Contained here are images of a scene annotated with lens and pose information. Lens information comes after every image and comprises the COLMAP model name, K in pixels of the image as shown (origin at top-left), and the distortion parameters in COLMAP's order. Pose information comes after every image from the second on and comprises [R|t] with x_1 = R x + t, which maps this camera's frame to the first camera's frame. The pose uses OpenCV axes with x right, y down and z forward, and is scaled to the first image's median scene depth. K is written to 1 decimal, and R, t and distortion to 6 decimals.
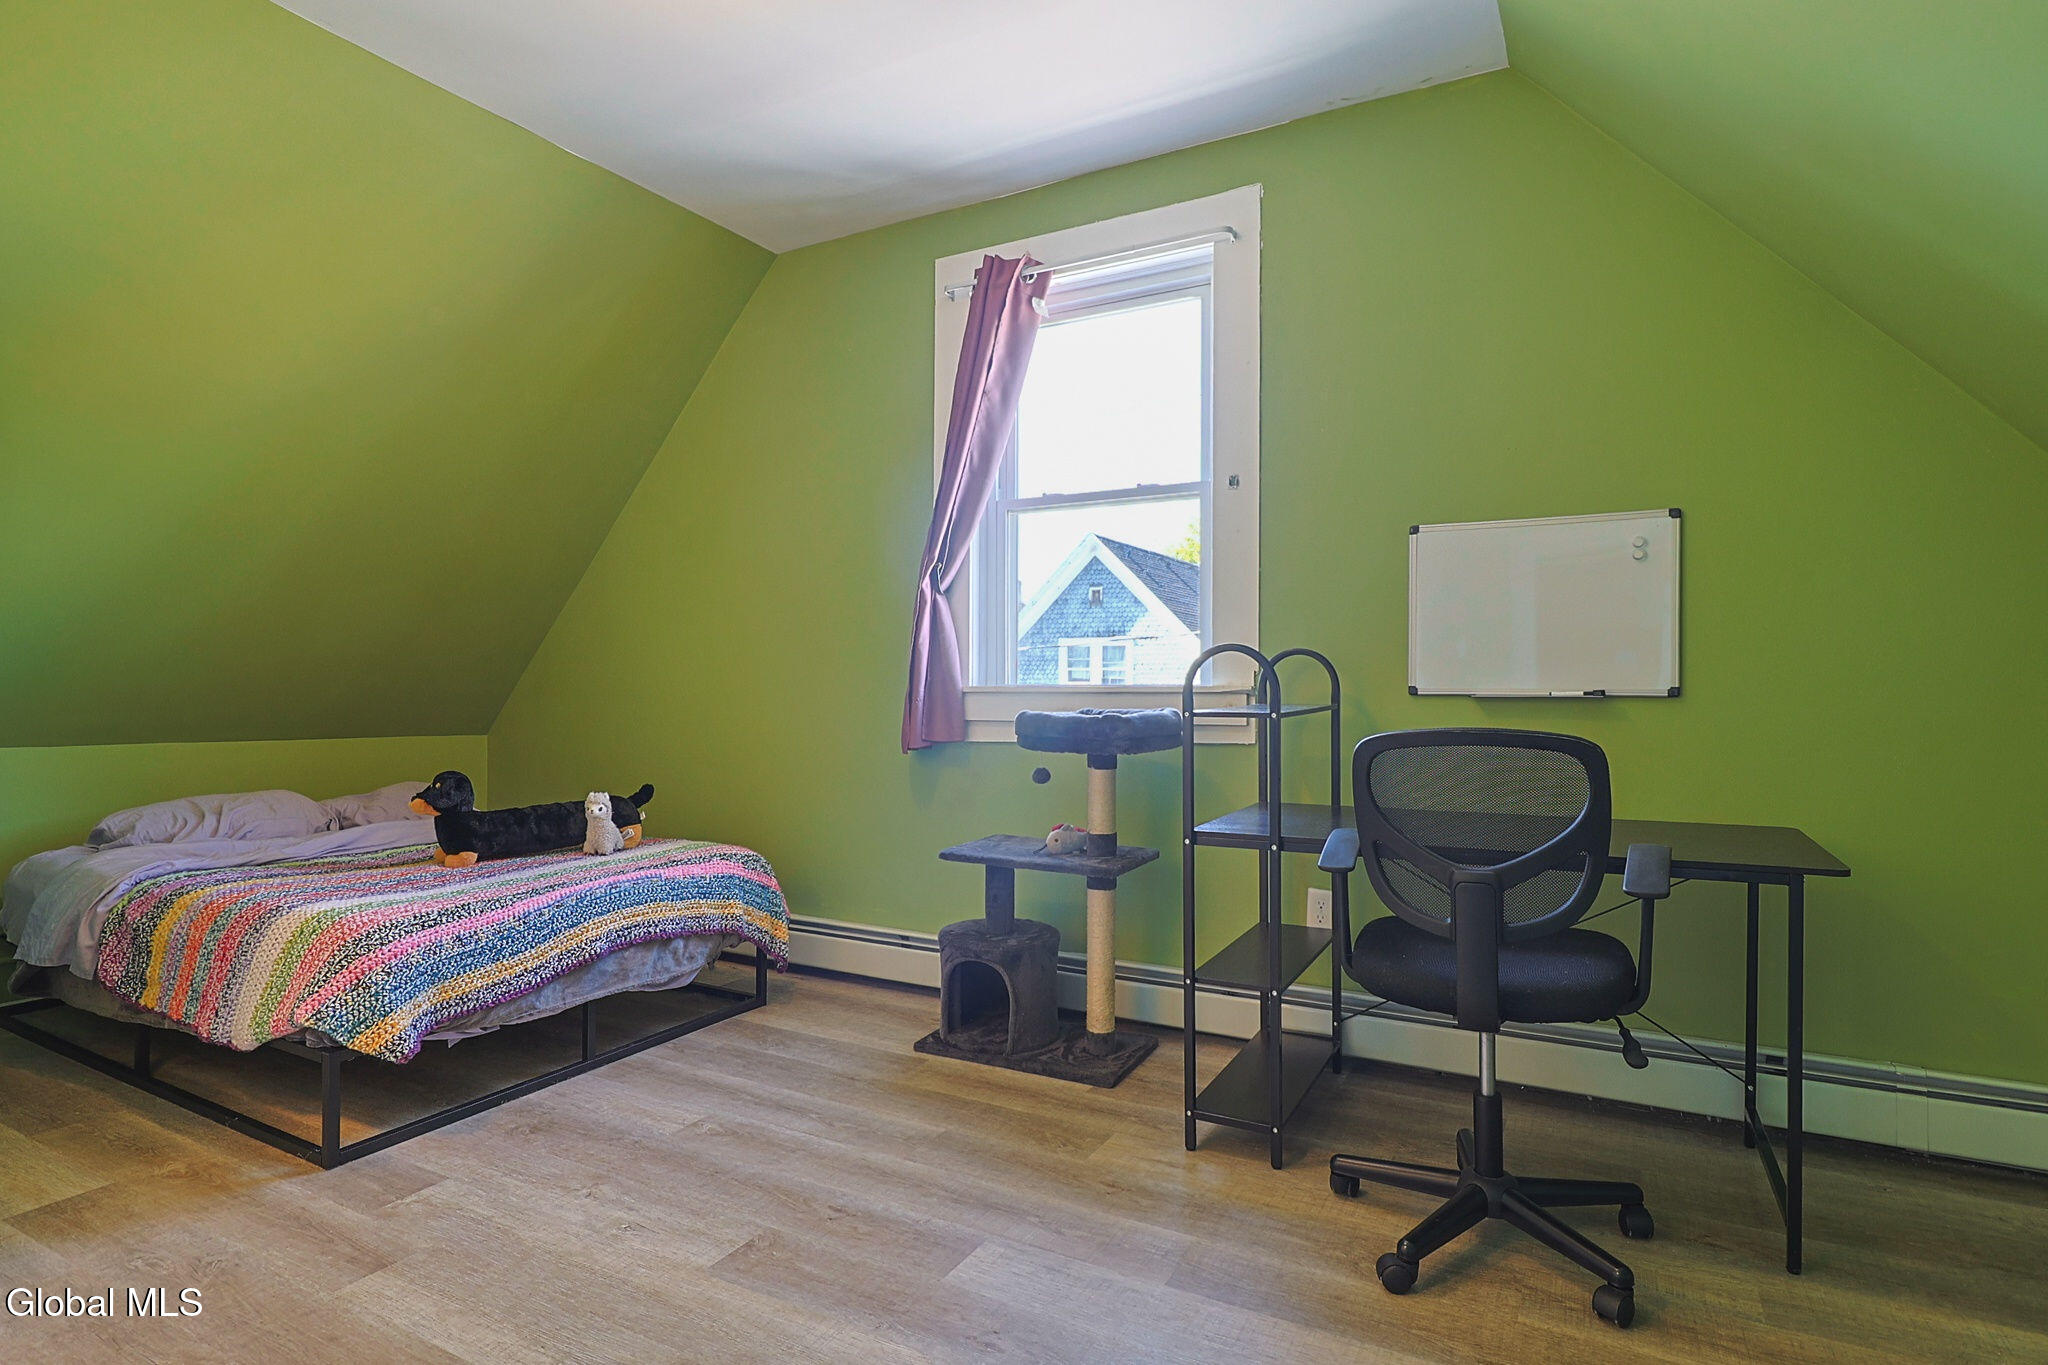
lens RADIAL K [[1059.7, 0, 1021.4], [0, 1059.7, 683.6], [0, 0, 1]] dist [-0.000287, -0.000194]
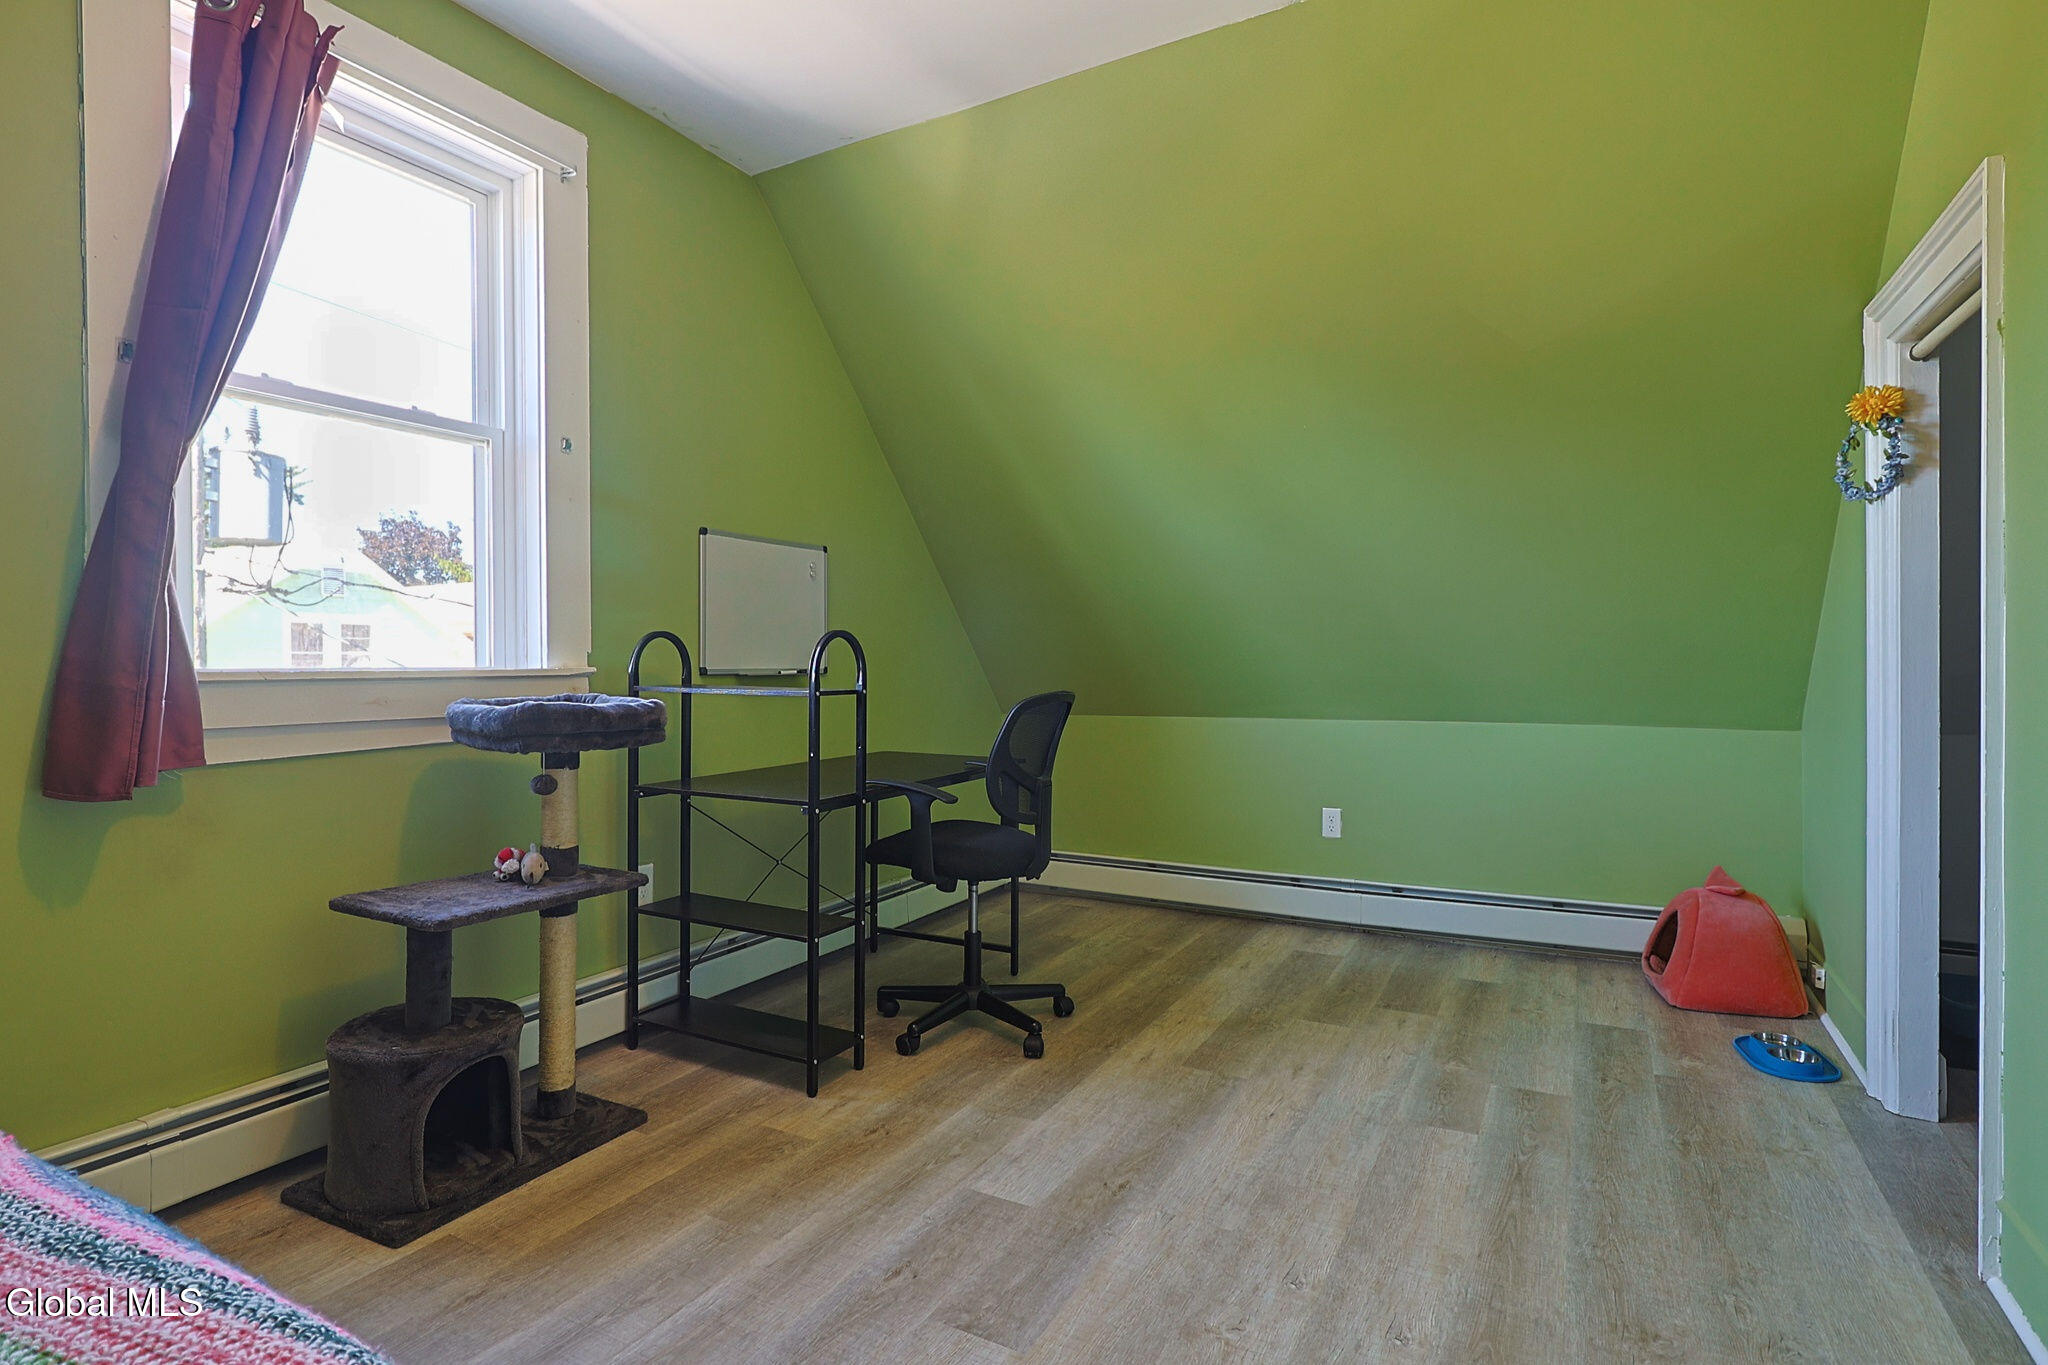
lens RADIAL K [[1059.7, 0, 982.5], [0, 1059.7, 663.8], [0, 0, 1]] dist [-0.000287, -0.000194]
pose [[0.014185, -0.000007, 0.999899, -0.890333], [0.002577, 0.999997, -0.000030, -0.000414], [-0.999896, 0.002577, 0.014185, 0.786176]]
